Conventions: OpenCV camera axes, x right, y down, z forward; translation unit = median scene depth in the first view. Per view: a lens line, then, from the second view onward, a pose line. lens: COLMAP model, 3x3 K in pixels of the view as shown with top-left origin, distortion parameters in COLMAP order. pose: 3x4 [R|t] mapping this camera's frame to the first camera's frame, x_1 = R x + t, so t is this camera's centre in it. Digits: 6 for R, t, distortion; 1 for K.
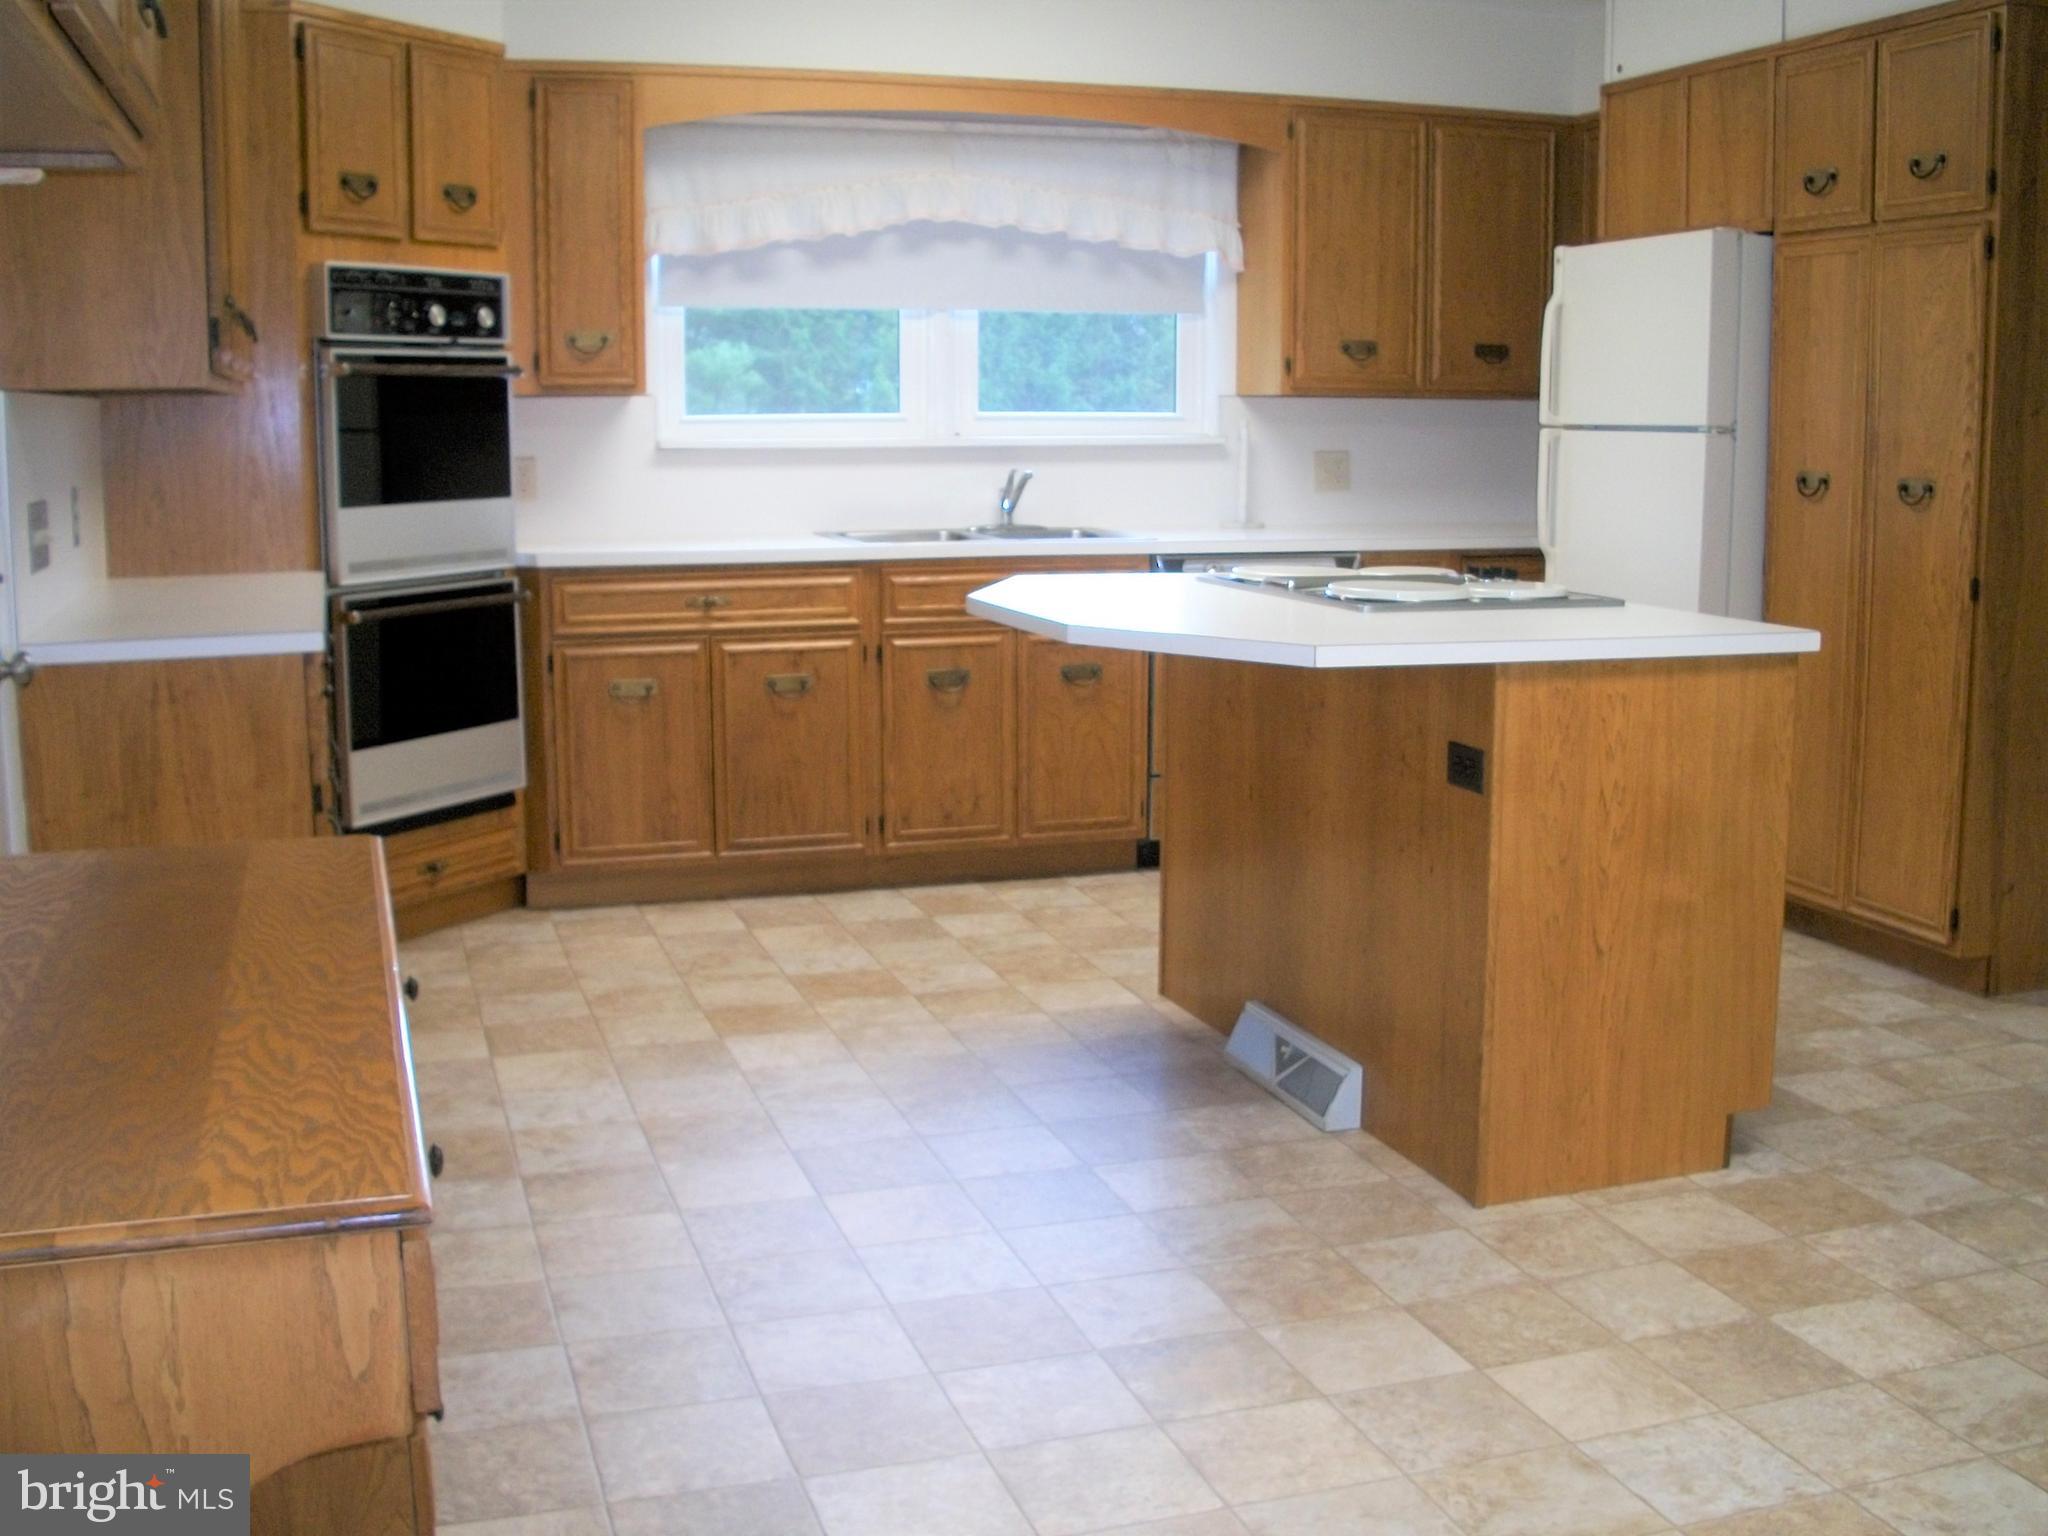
lens RADIAL K [[2137.7, 0, 1024.0], [0, 2137.7, 768.0], [0, 0, 1]] dist [-0.217014, 0.194328]
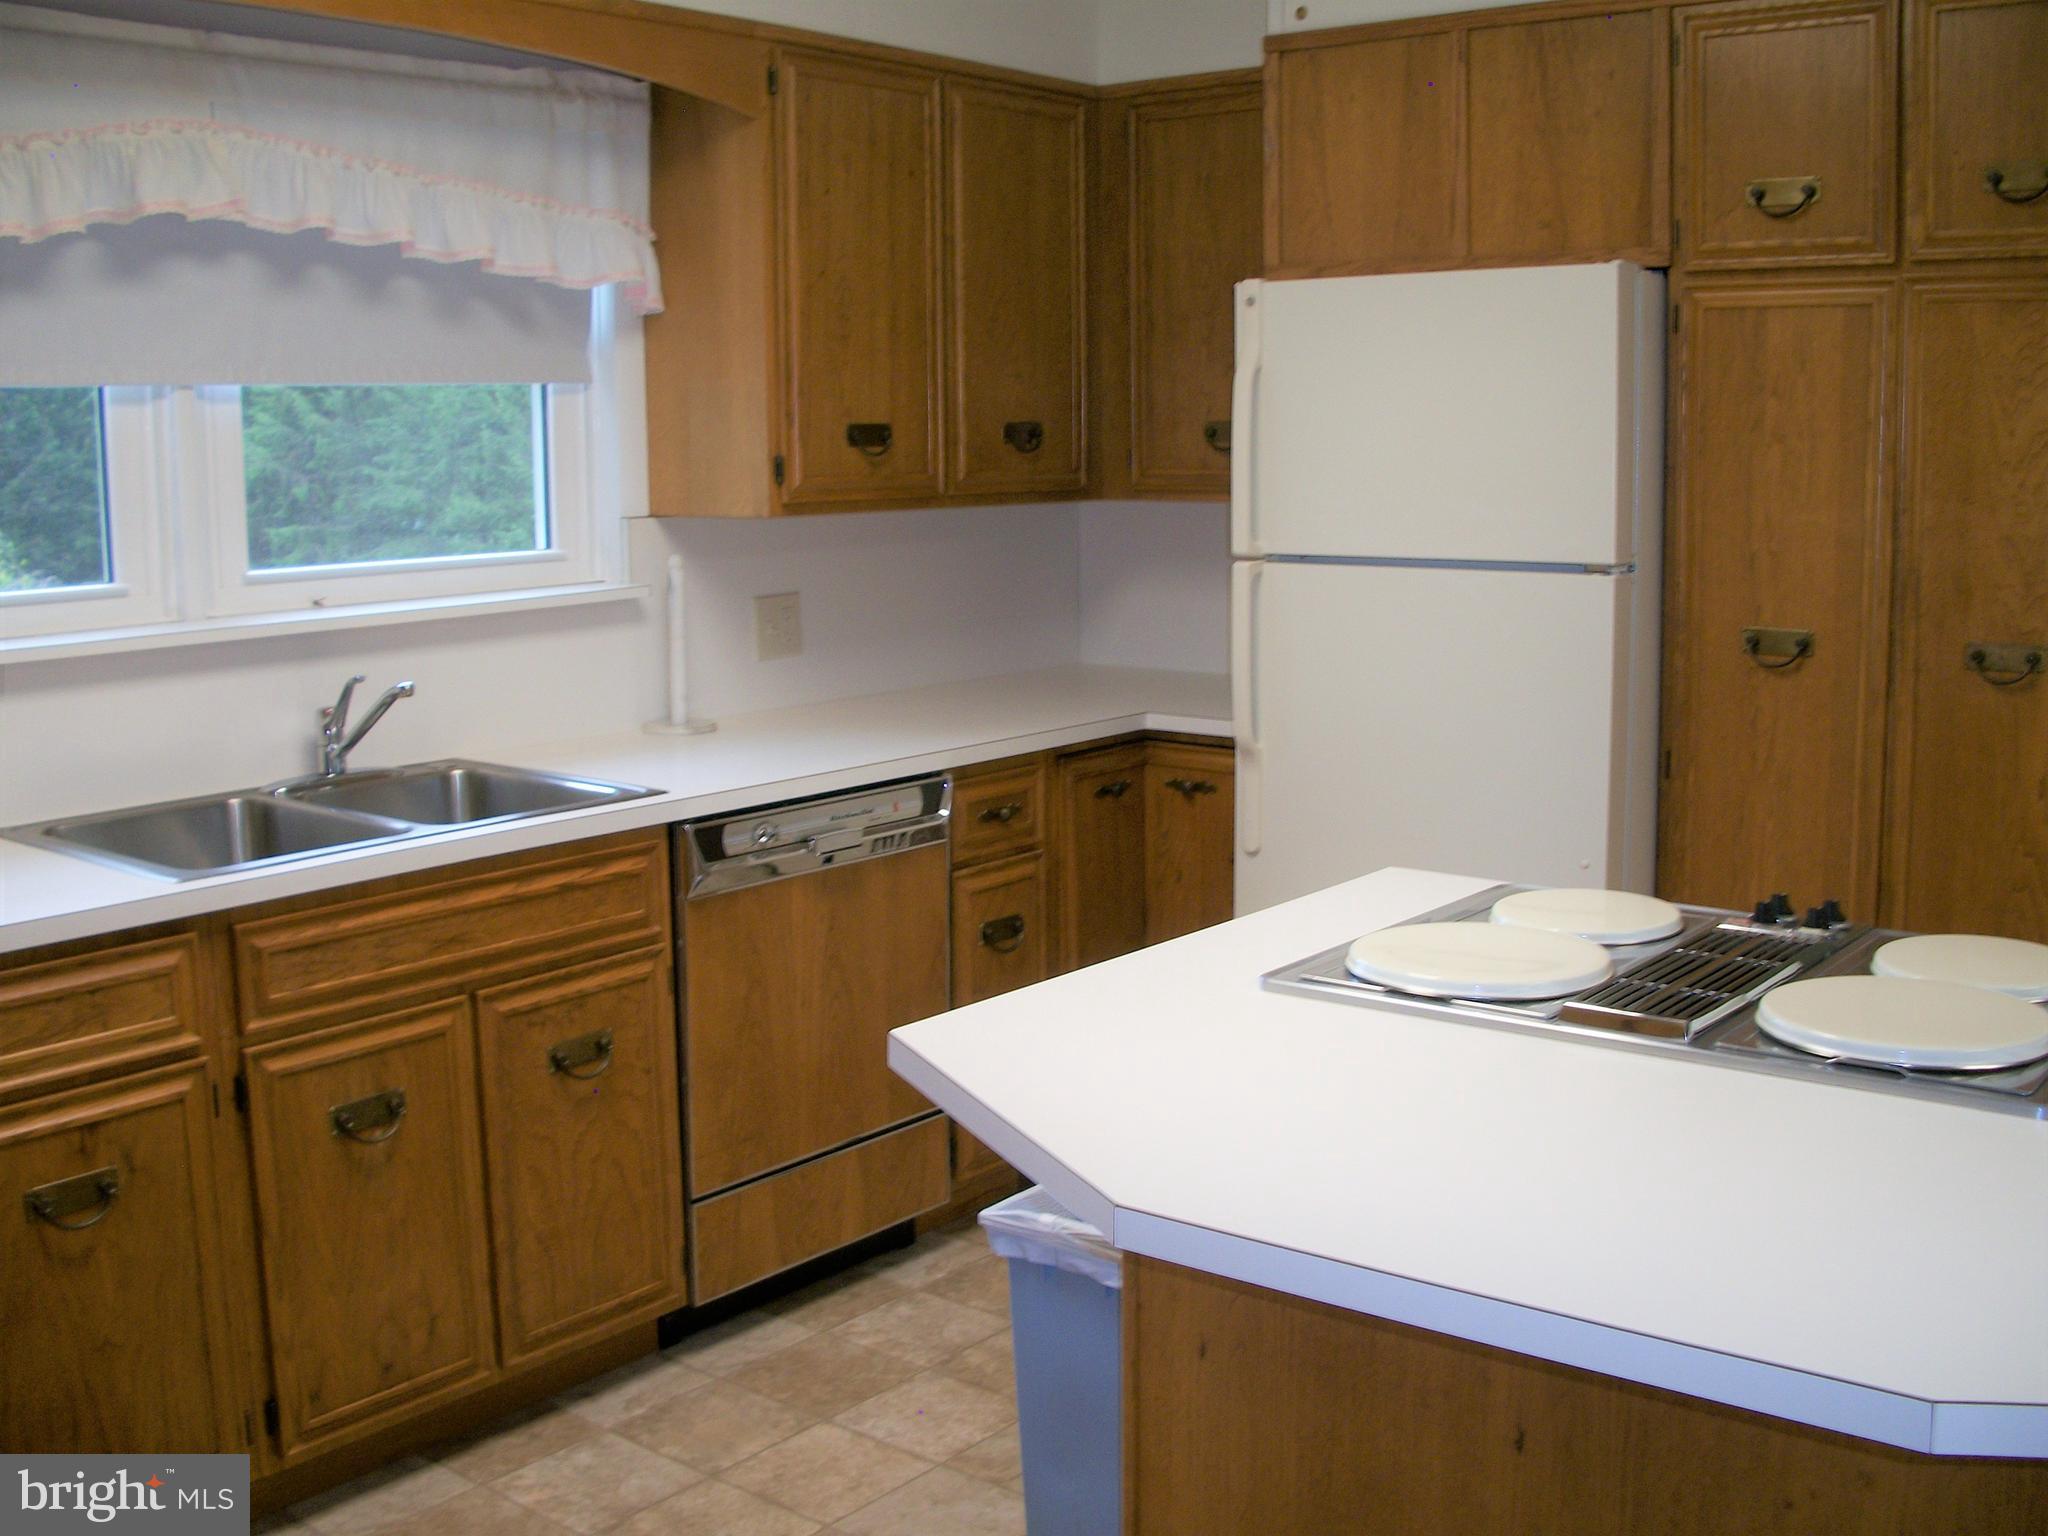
lens RADIAL K [[2137.7, 0, 1024.0], [0, 2137.7, 768.0], [0, 0, 1]] dist [-0.217014, 0.194328]
pose [[0.833462, -0.096340, 0.544113, -0.160000], [0.103645, 0.994464, 0.017316, -0.110891], [-0.542769, 0.041963, 0.838833, 0.465587]]
